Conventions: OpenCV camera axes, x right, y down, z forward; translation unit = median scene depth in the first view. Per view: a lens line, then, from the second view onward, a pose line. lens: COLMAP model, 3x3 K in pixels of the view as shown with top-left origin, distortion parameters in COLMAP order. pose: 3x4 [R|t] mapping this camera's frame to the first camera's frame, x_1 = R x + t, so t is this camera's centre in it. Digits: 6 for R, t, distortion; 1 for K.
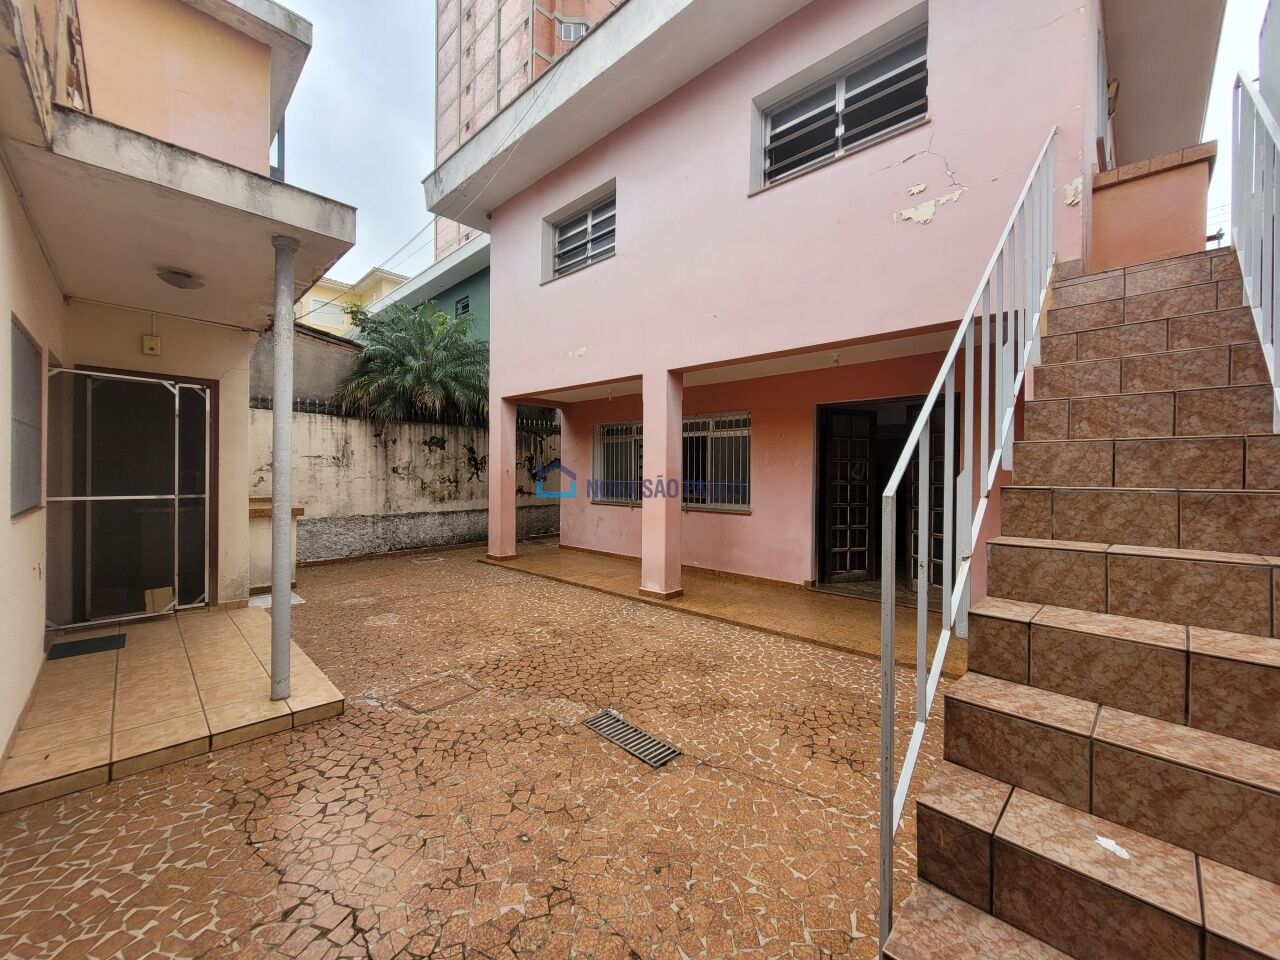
lens RADIAL K [[500.1, 0, 645.3], [0, 500.1, 474.6], [0, 0, 1]] dist [0.006783, -0.001551]
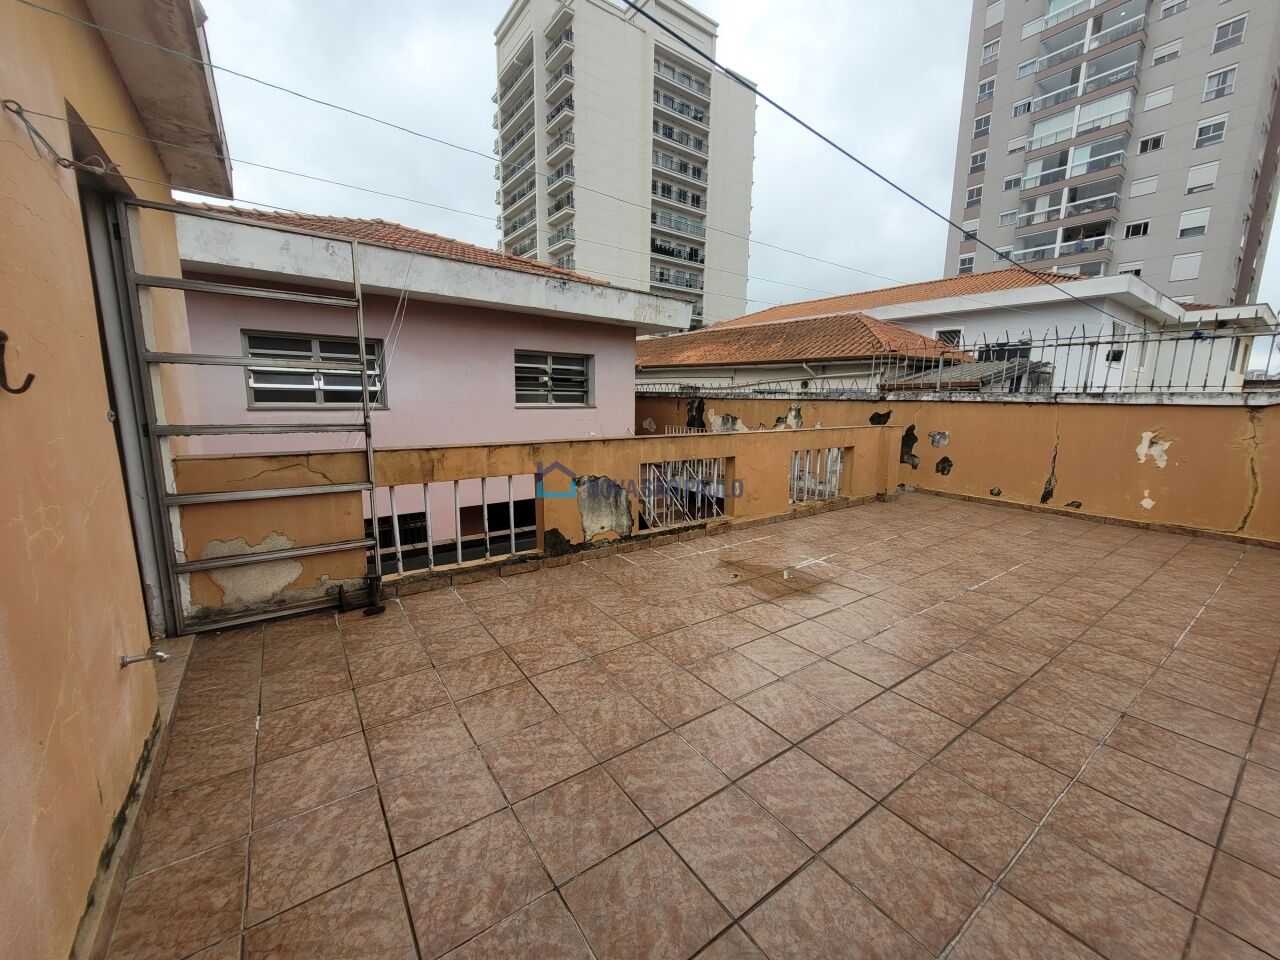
lens RADIAL K [[500.1, 0, 642.7], [0, 500.1, 473.8], [0, 0, 1]] dist [0.006783, -0.001551]
pose [[0.166224, -0.161119, 0.972836, -1.096388], [-0.010127, 0.986230, 0.165068, -0.489653], [-0.986036, -0.037290, 0.162303, 0.239916]]
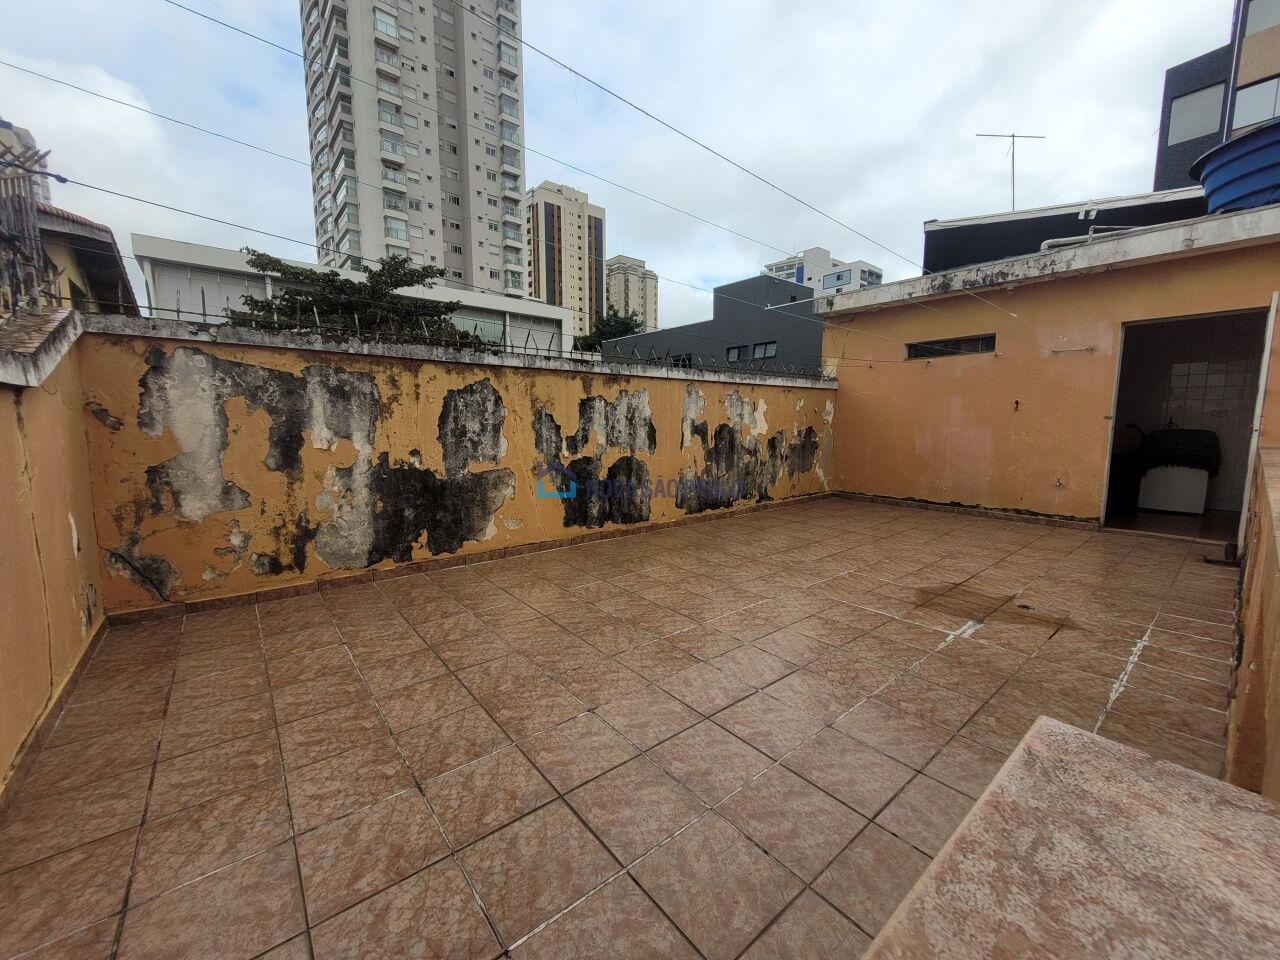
lens RADIAL K [[500.1, 0, 645.7], [0, 500.1, 477.6], [0, 0, 1]] dist [0.006783, -0.001551]
pose [[-0.091799, 0.101931, -0.990547, 0.019596], [-0.004935, 0.994688, 0.102814, -0.455221], [0.995765, 0.014327, -0.090809, -0.121229]]
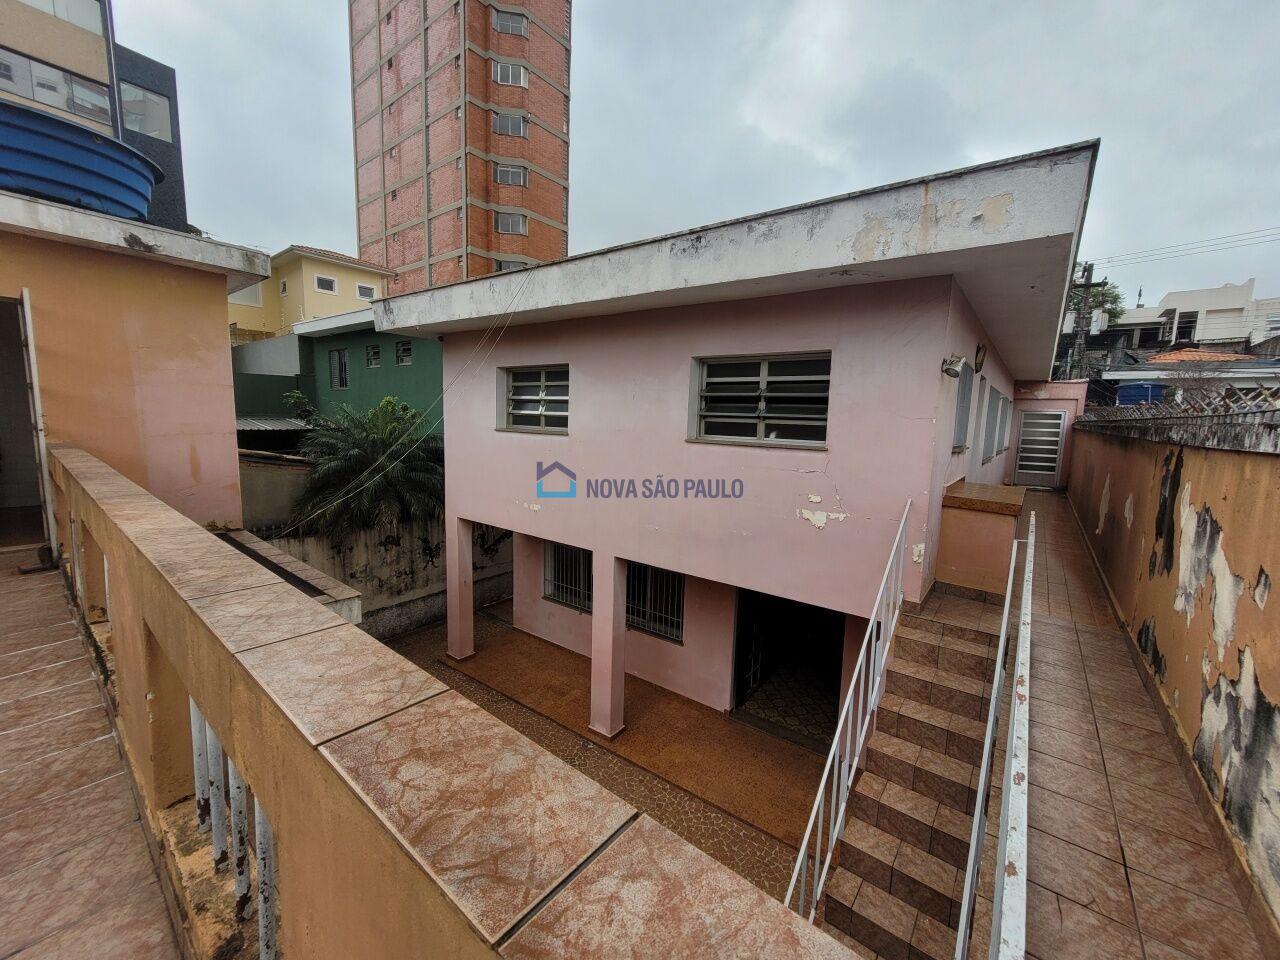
lens RADIAL K [[500.1, 0, 645.3], [0, 500.1, 474.0], [0, 0, 1]] dist [0.006783, -0.001551]
pose [[0.993182, 0.005341, 0.116452, -0.018520], [-0.018610, 0.993403, 0.113158, -0.482813], [-0.115080, -0.114554, 0.986729, -0.117130]]
